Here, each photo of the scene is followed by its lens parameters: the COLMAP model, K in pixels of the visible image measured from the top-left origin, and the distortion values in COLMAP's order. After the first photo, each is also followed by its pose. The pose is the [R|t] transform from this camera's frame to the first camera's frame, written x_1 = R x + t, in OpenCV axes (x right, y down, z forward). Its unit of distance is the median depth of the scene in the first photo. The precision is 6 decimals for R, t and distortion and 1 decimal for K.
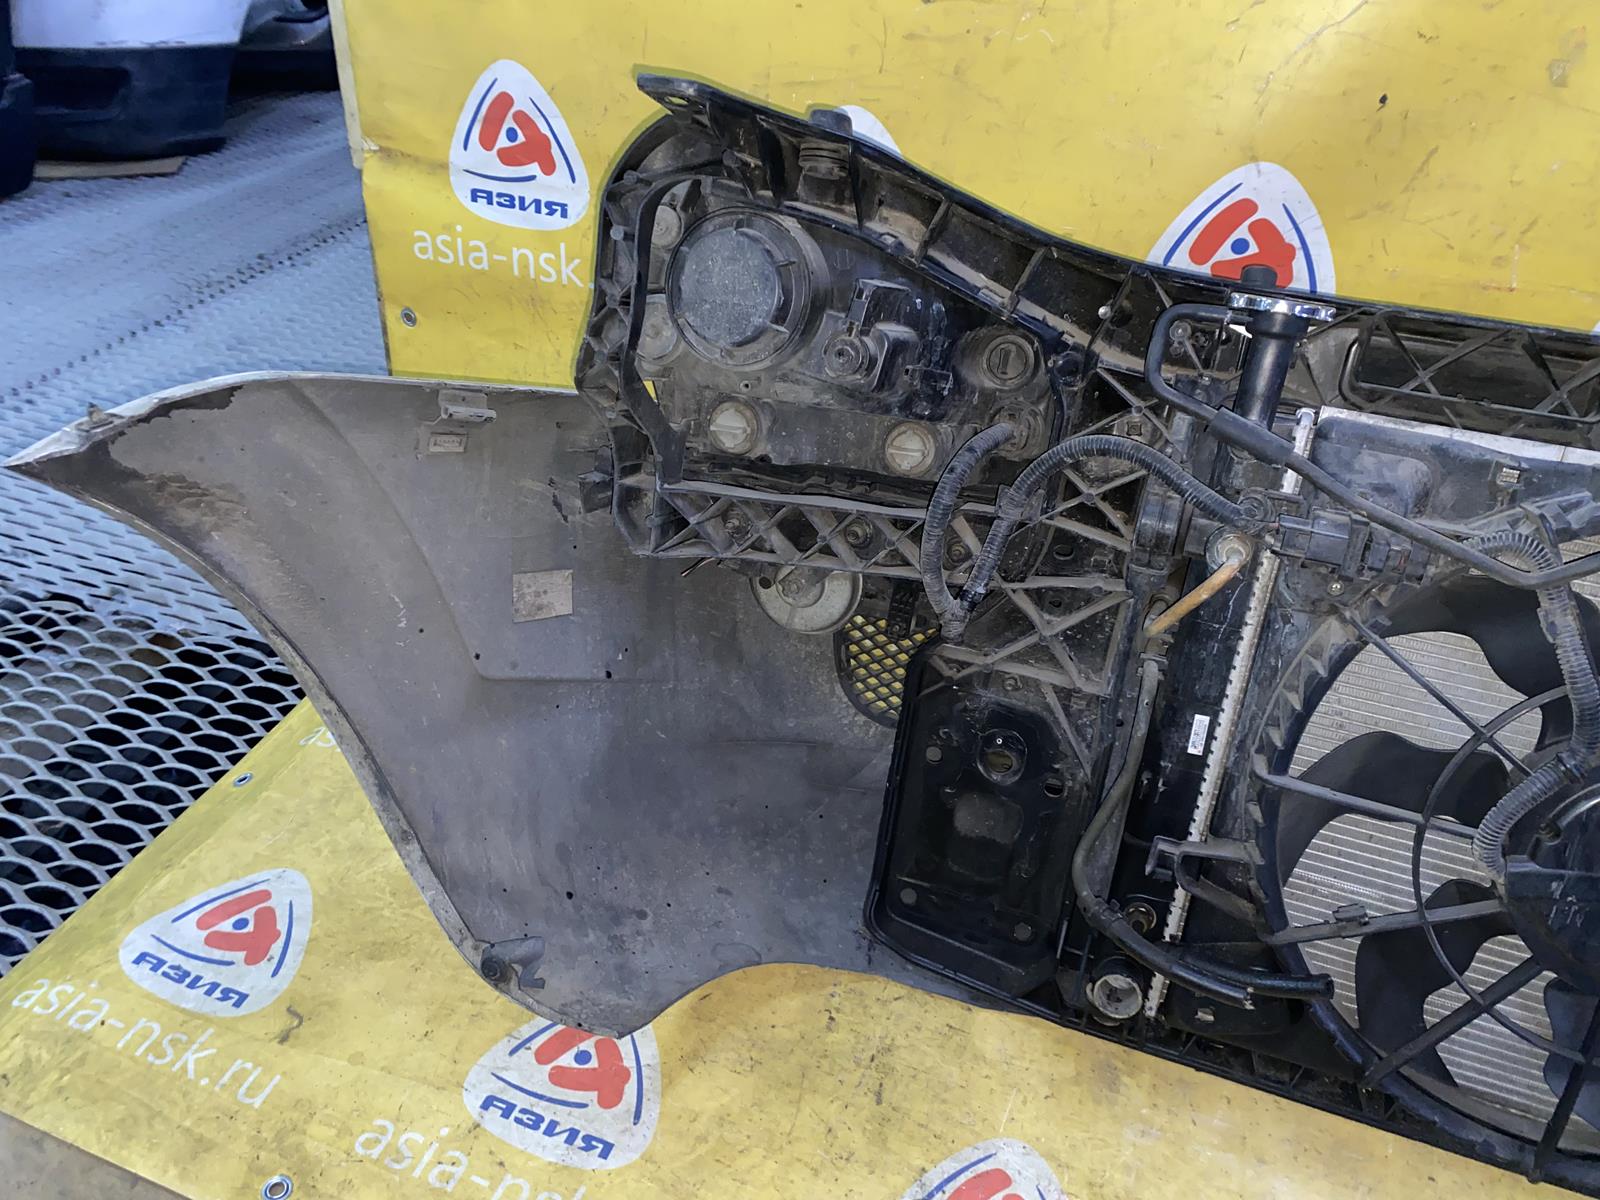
lens RADIAL K [[1182.6, 0, 812.6], [0, 1182.6, 605.2], [0, 0, 1]] dist [0.014999, -0.014129]
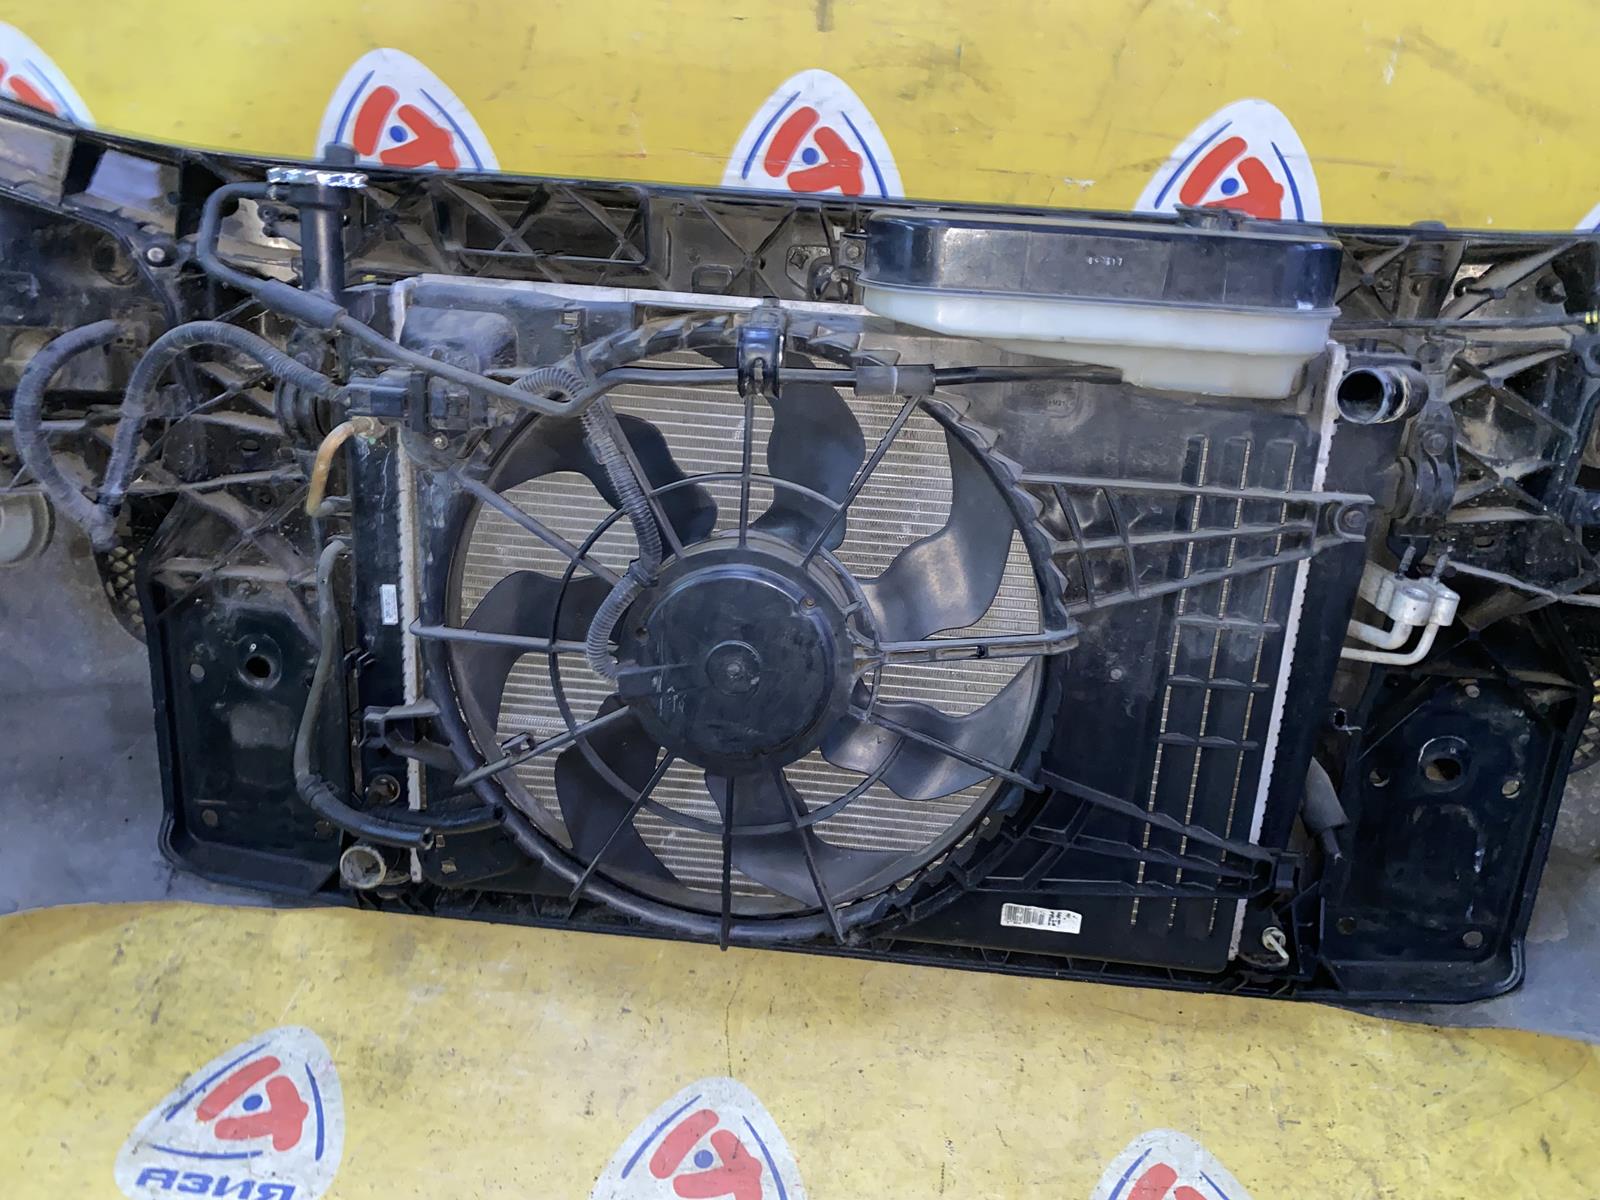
lens RADIAL K [[1182.6, 0, 813.4], [0, 1182.6, 600.6], [0, 0, 1]] dist [0.014999, -0.014129]
pose [[0.964305, -0.152297, 0.216614, 0.443190], [0.146177, 0.988275, 0.044096, 0.110749], [-0.220790, -0.010858, 0.975261, -0.094233]]
